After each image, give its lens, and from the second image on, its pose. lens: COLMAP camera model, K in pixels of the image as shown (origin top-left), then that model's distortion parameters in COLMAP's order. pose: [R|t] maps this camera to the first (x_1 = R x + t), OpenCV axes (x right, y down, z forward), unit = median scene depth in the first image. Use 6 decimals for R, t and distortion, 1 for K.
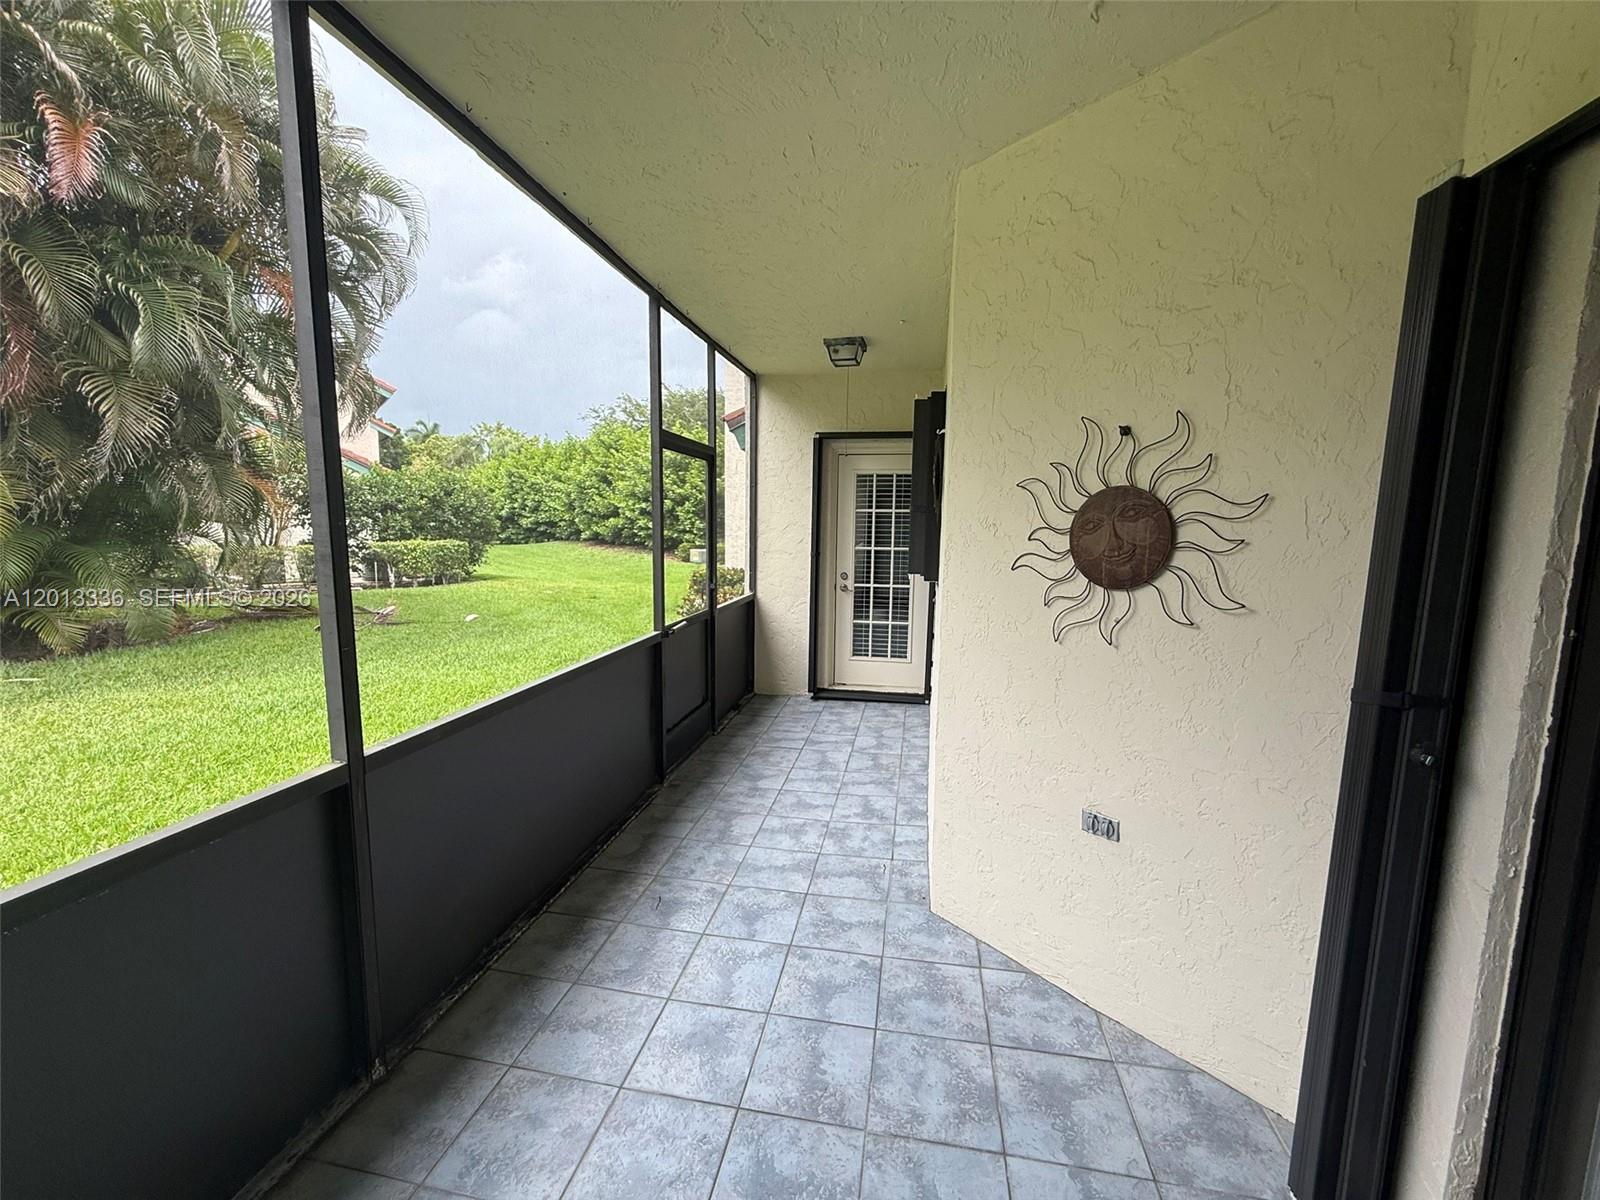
lens RADIAL K [[638.1, 0, 795.8], [0, 638.1, 600.2], [0, 0, 1]] dist [-0.000289, 0.000097]
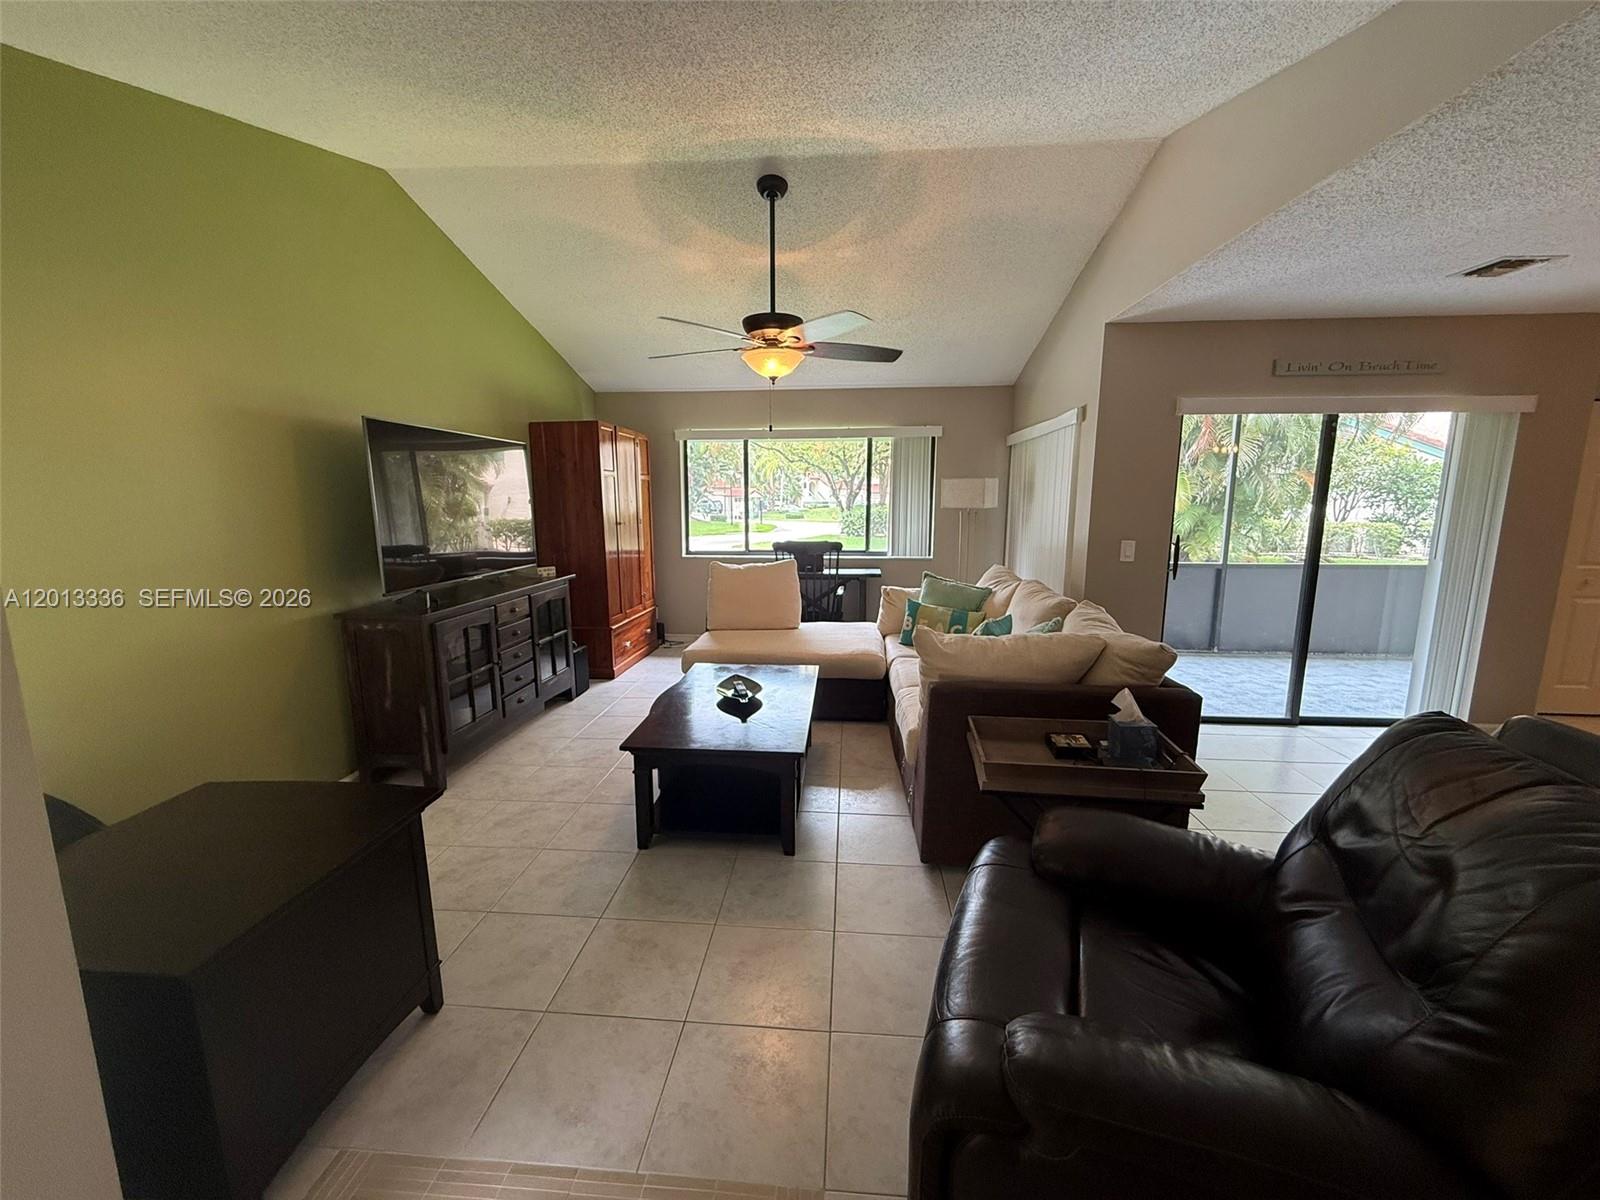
lens RADIAL K [[638.1, 0, 799.0], [0, 638.1, 594.3], [0, 0, 1]] dist [-0.000289, 0.000097]
pose [[0.113924, 0.132110, -0.984667, 0.988152], [-0.116106, 0.986098, 0.118869, 0.095617], [0.986682, 0.100783, 0.127679, -0.702349]]
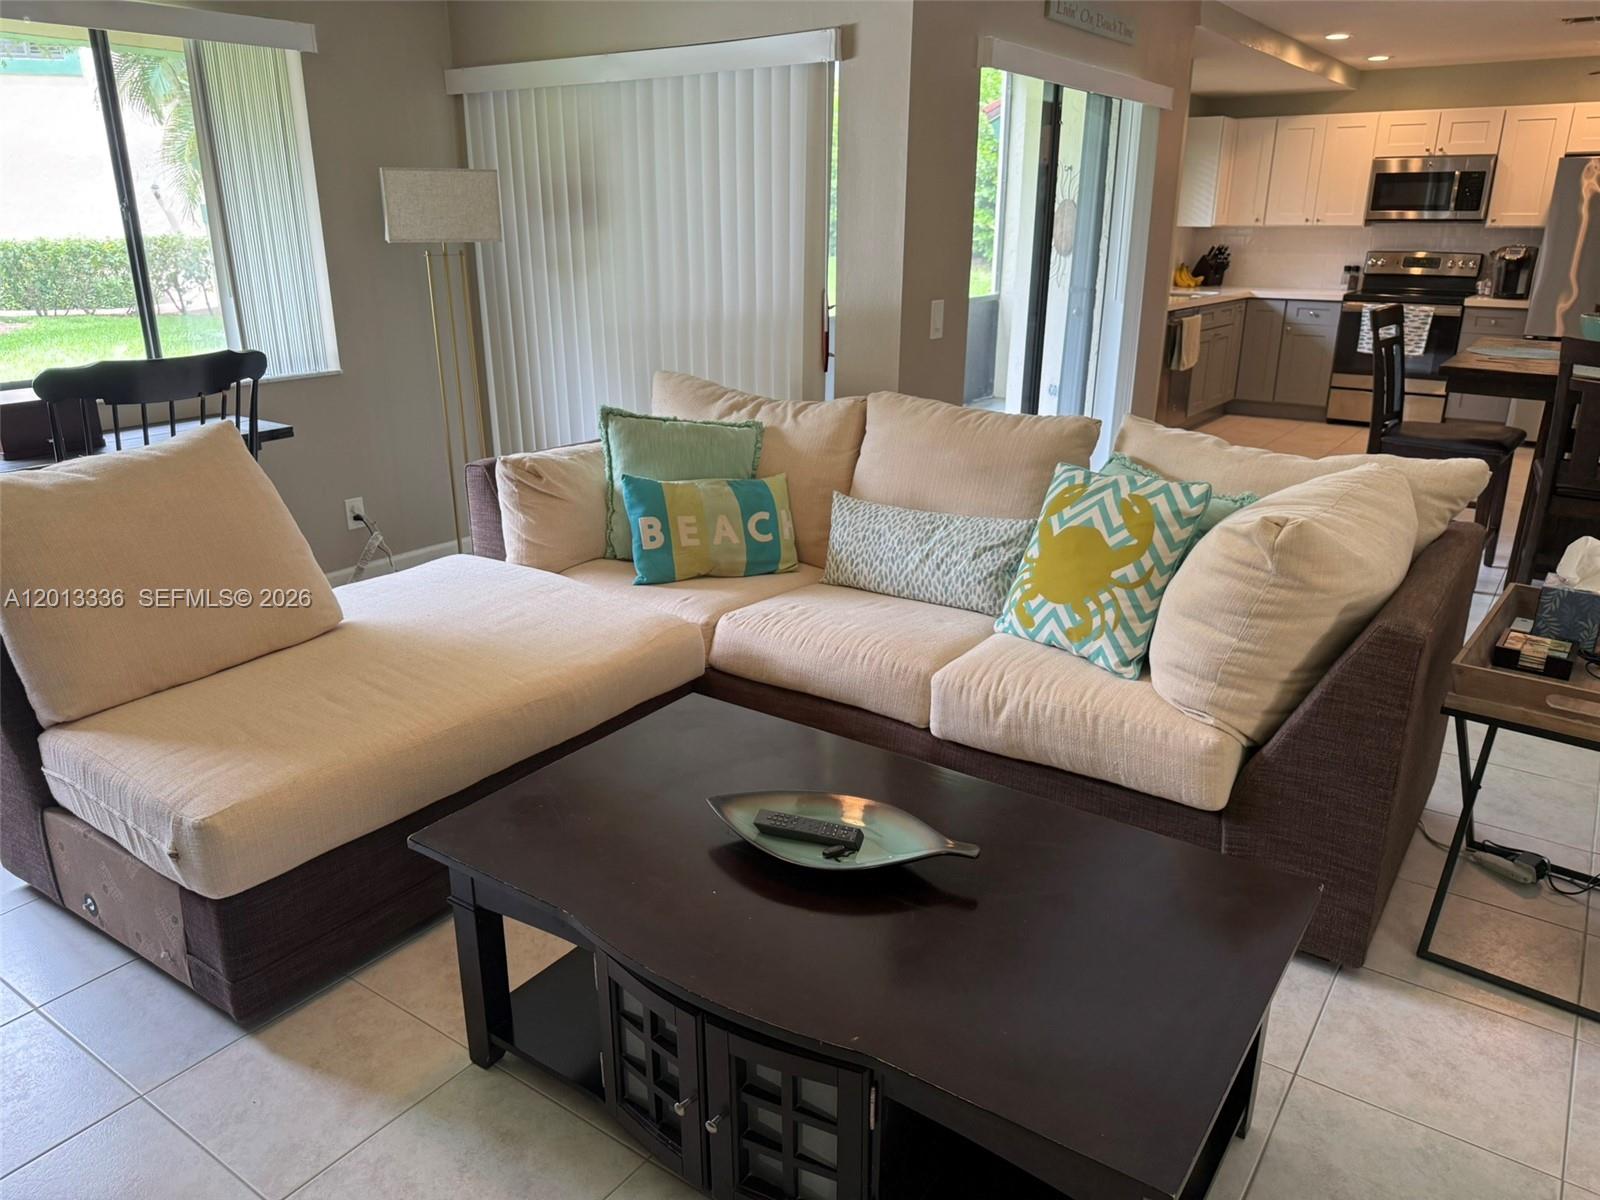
lens RADIAL K [[1125.5, 0, 805.5], [0, 1125.5, 606.0], [0, 0, 1]] dist [0.078500, -0.103994]
pose [[0.913485, 0.118040, -0.389373, 0.493280], [-0.035090, 0.976282, 0.213640, 0.119288], [0.405356, -0.181493, 0.895961, -0.996979]]
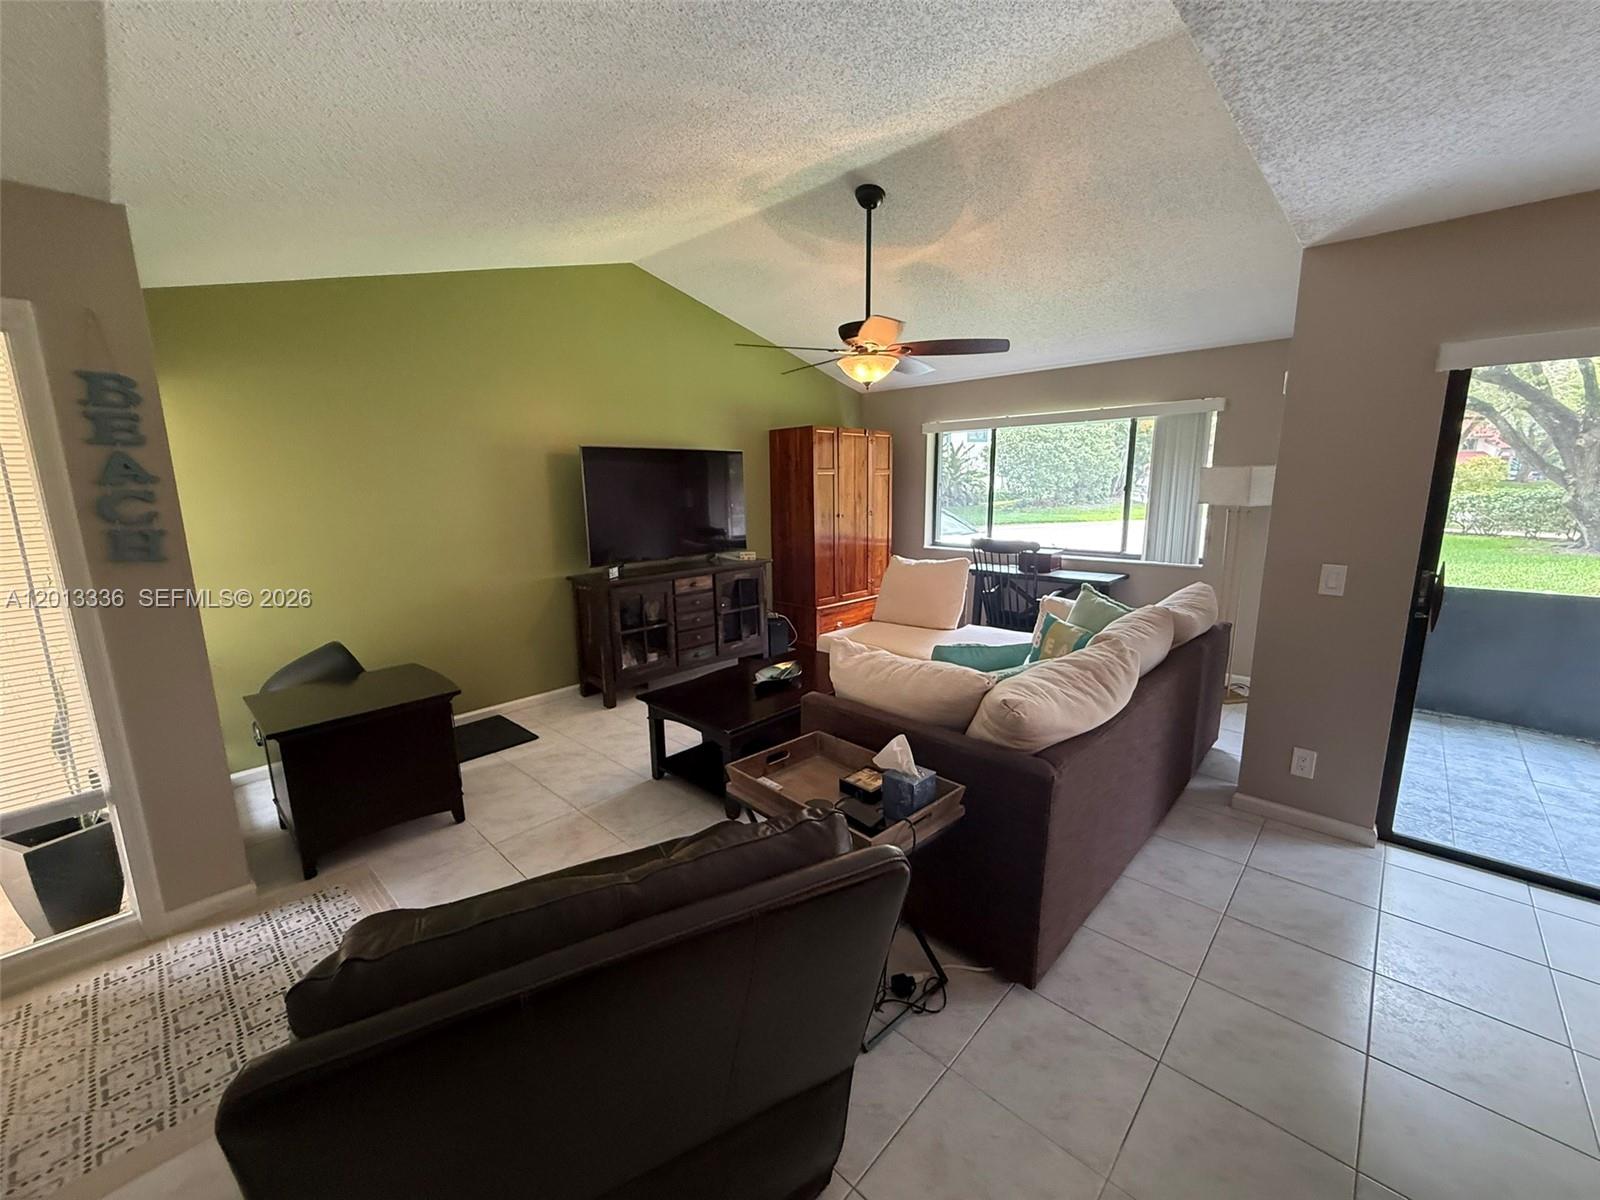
lens RADIAL K [[638.1, 0, 795.0], [0, 638.1, 595.0], [0, 0, 1]] dist [-0.000289, 0.000097]
pose [[-0.536493, 0.141322, -0.831988, 0.938980], [-0.095425, 0.969396, 0.226196, 0.021210], [0.838492, 0.200745, -0.506589, -0.302517]]
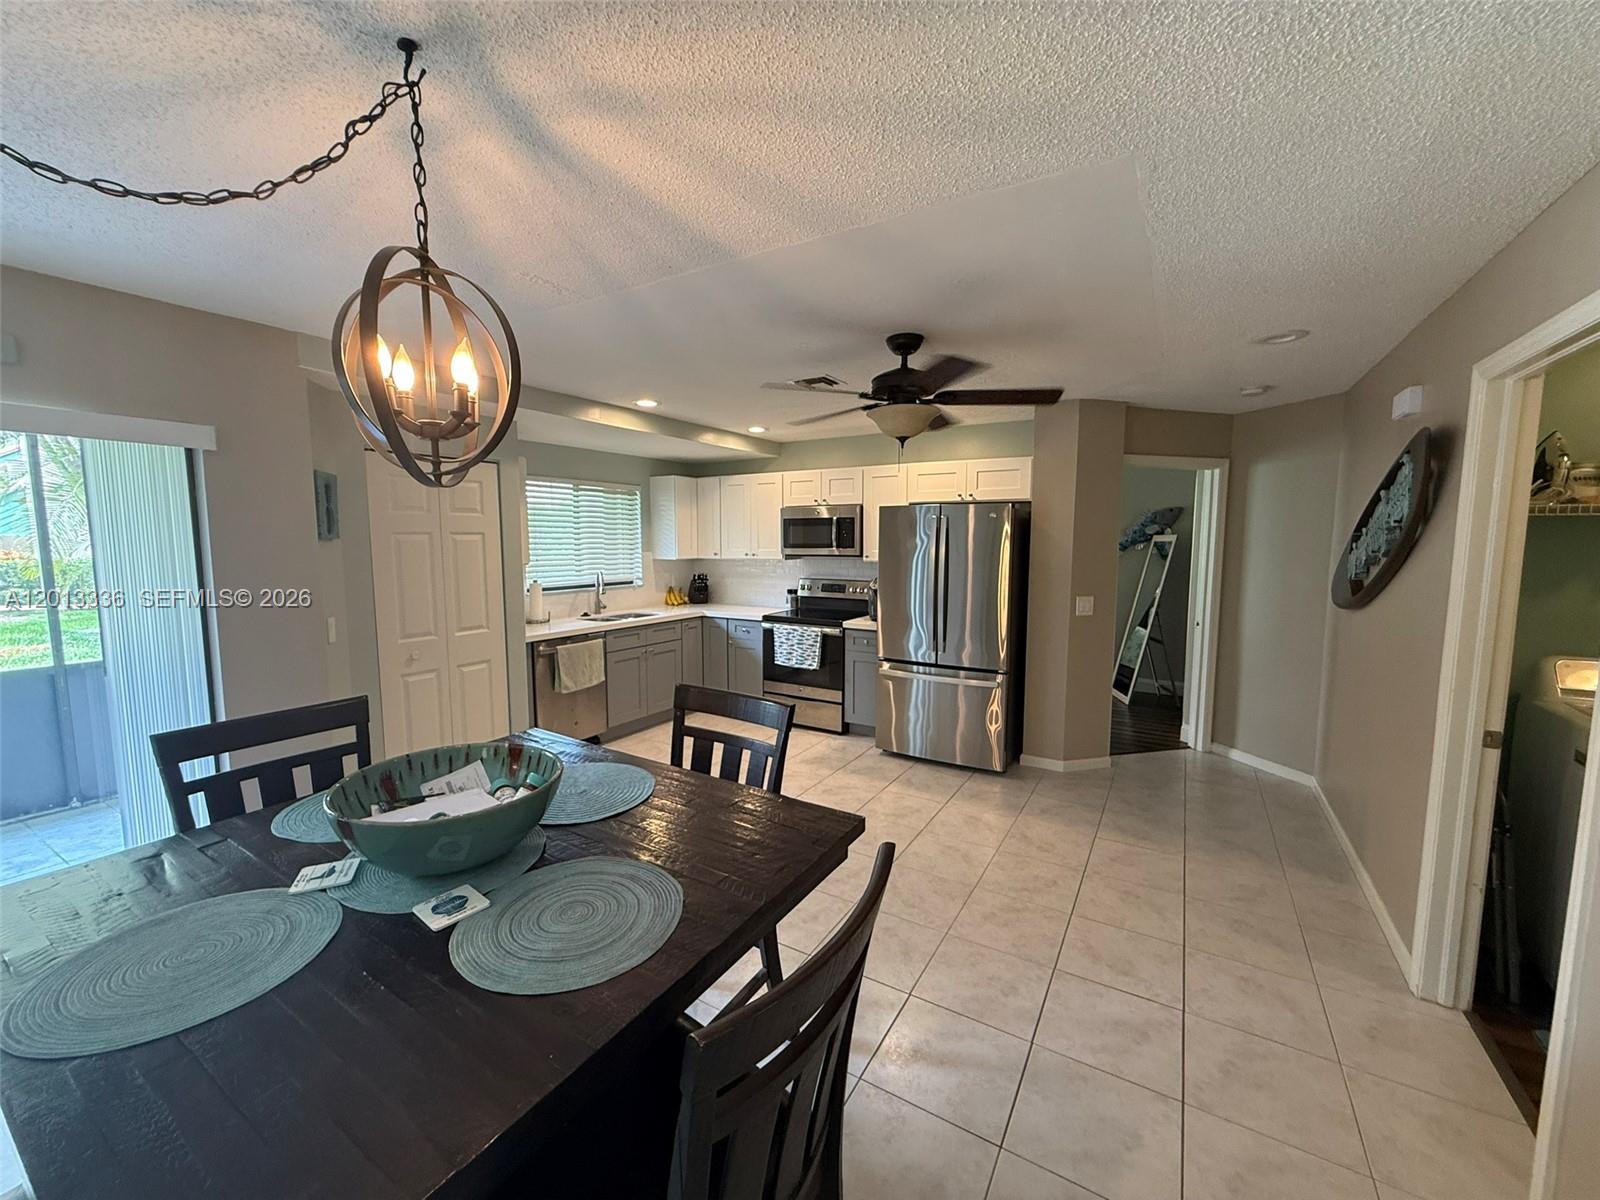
lens RADIAL K [[638.1, 0, 798.2], [0, 638.1, 595.9], [0, 0, 1]] dist [-0.000289, 0.000097]
pose [[0.940067, 0.013898, -0.340706, 0.943237], [-0.023880, 0.999399, -0.025121, -0.004696], [0.340153, 0.031751, 0.939834, -0.111072]]
